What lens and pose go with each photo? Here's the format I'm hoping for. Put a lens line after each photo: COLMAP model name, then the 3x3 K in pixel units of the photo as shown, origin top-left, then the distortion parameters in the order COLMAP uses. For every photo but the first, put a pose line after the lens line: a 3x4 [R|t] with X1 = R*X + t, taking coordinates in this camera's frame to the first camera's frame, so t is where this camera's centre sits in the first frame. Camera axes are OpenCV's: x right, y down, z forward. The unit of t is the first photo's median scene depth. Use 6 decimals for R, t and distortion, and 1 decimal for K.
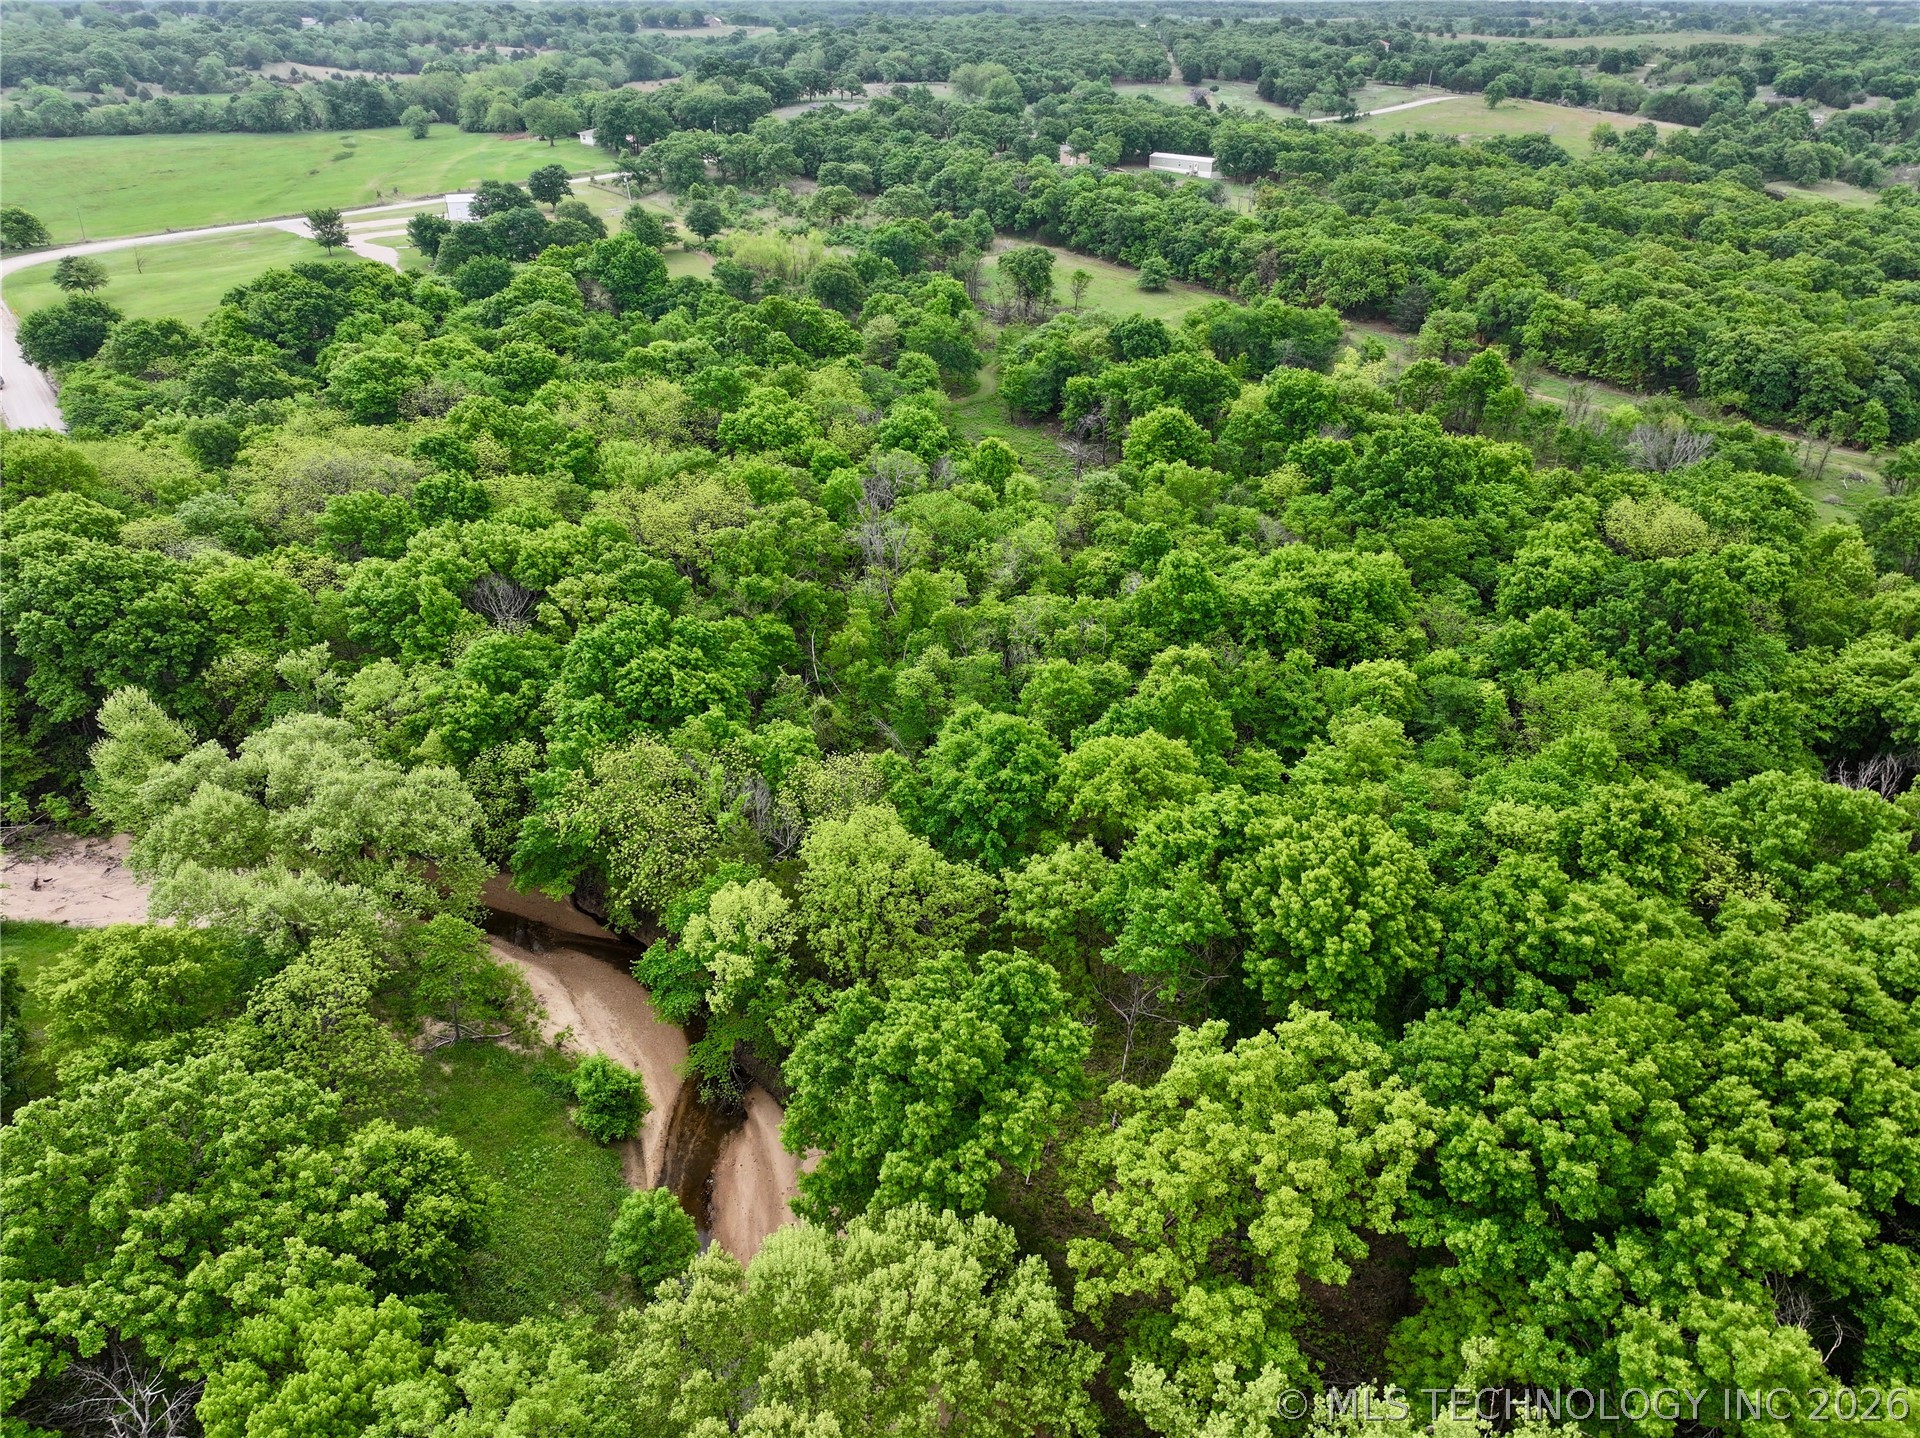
lens RADIAL K [[1352.6, 0, 958.3], [0, 1352.6, 717.0], [0, 0, 1]] dist [0.002156, 0.012386]
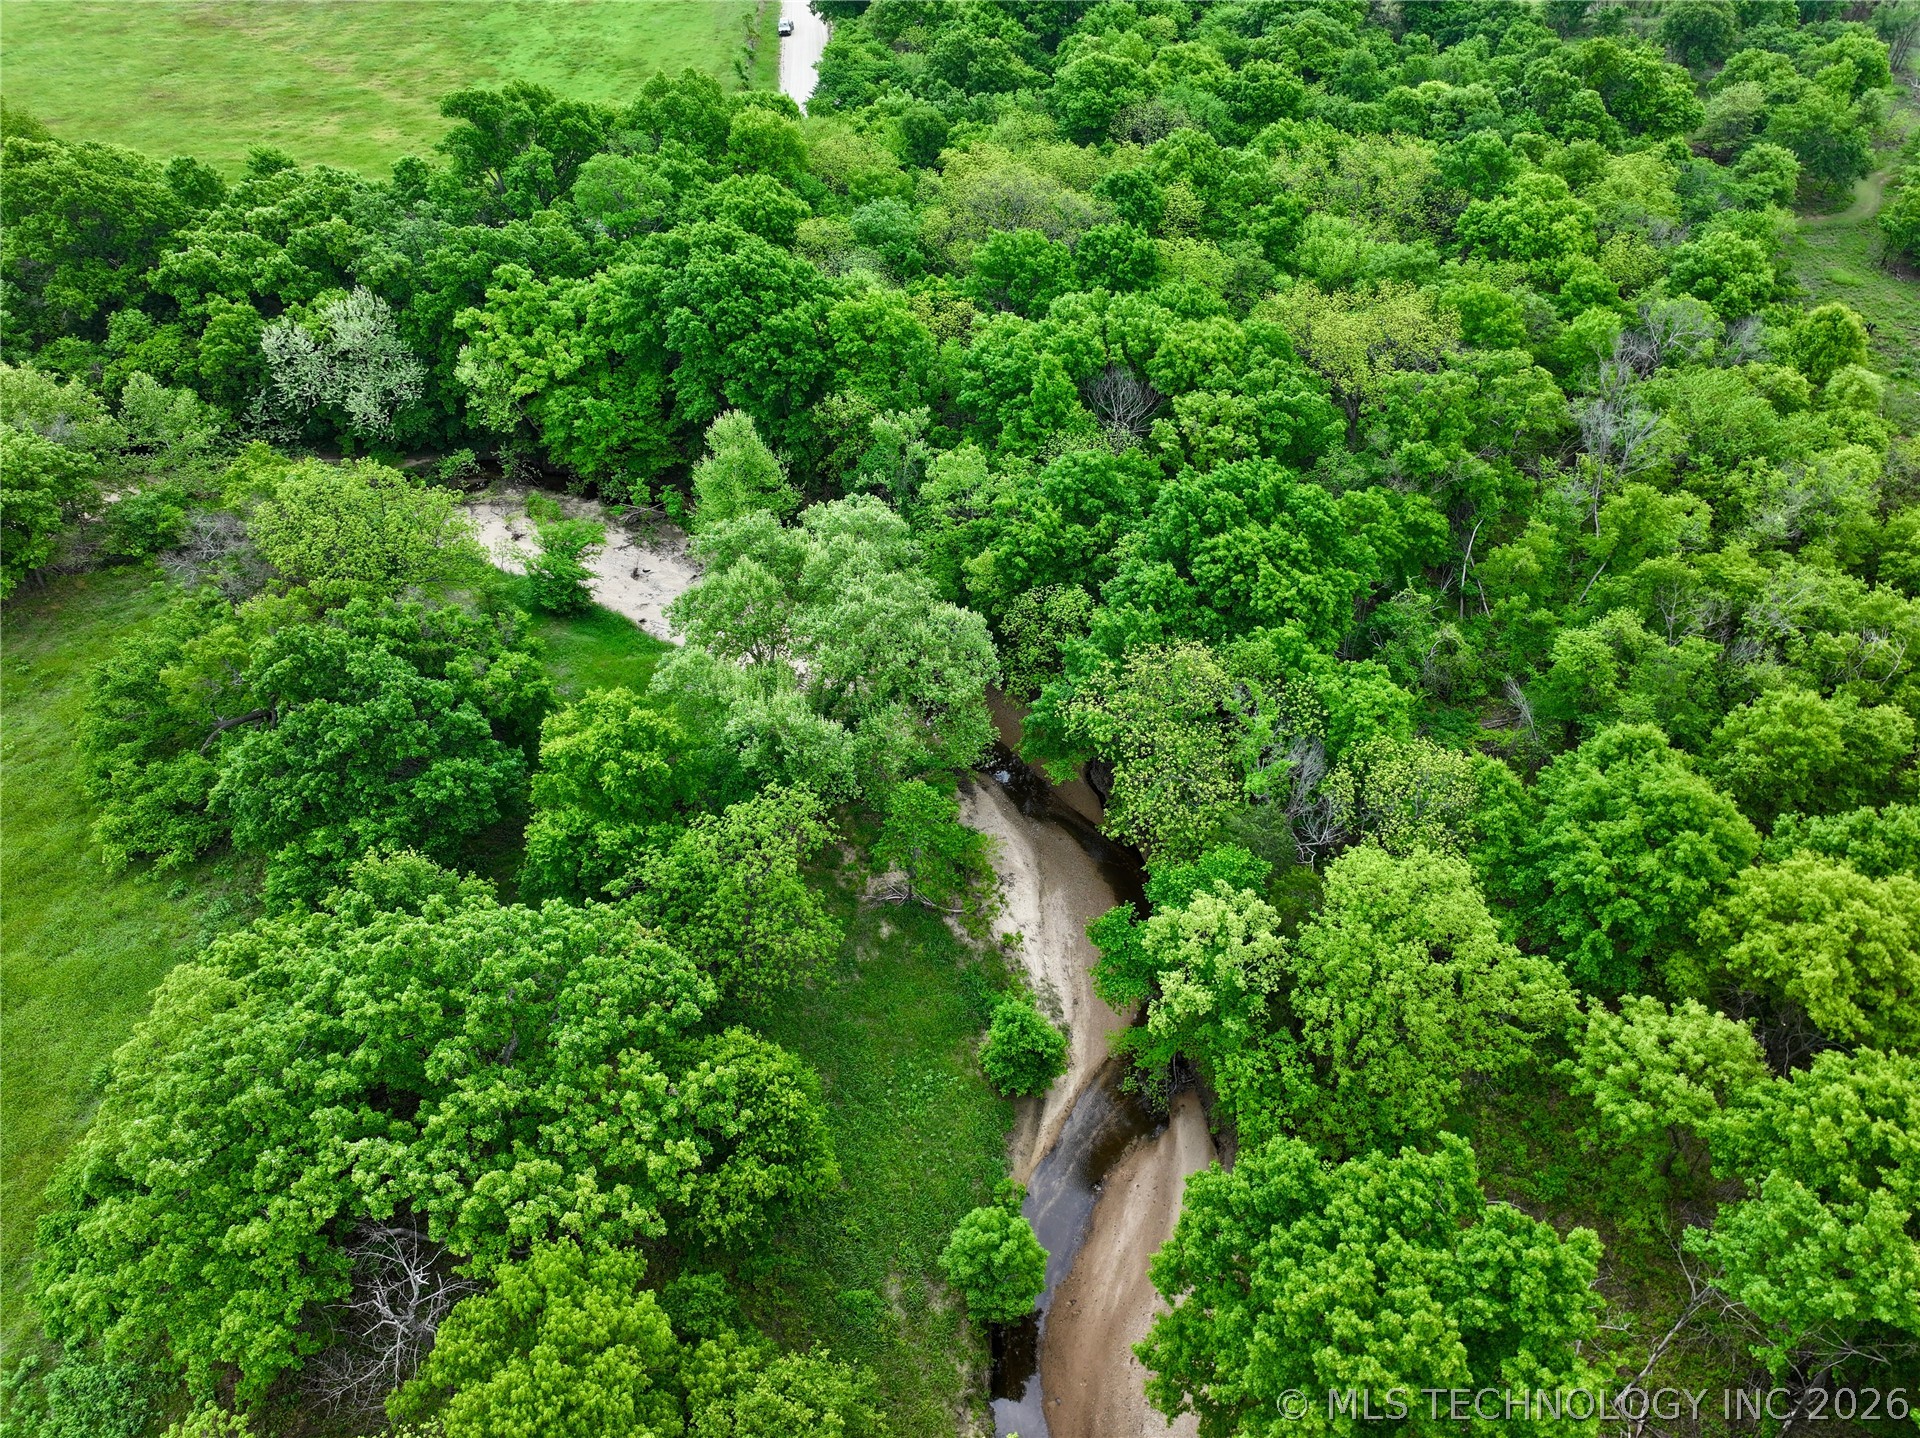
lens RADIAL K [[1352.6, 0, 959.8], [0, 1352.6, 722.3], [0, 0, 1]] dist [0.002156, 0.012386]
pose [[0.851344, 0.338277, -0.400976, -0.009951], [-0.250206, 0.933624, 0.256406, -0.088280], [0.461097, -0.117963, 0.879474, 0.167220]]
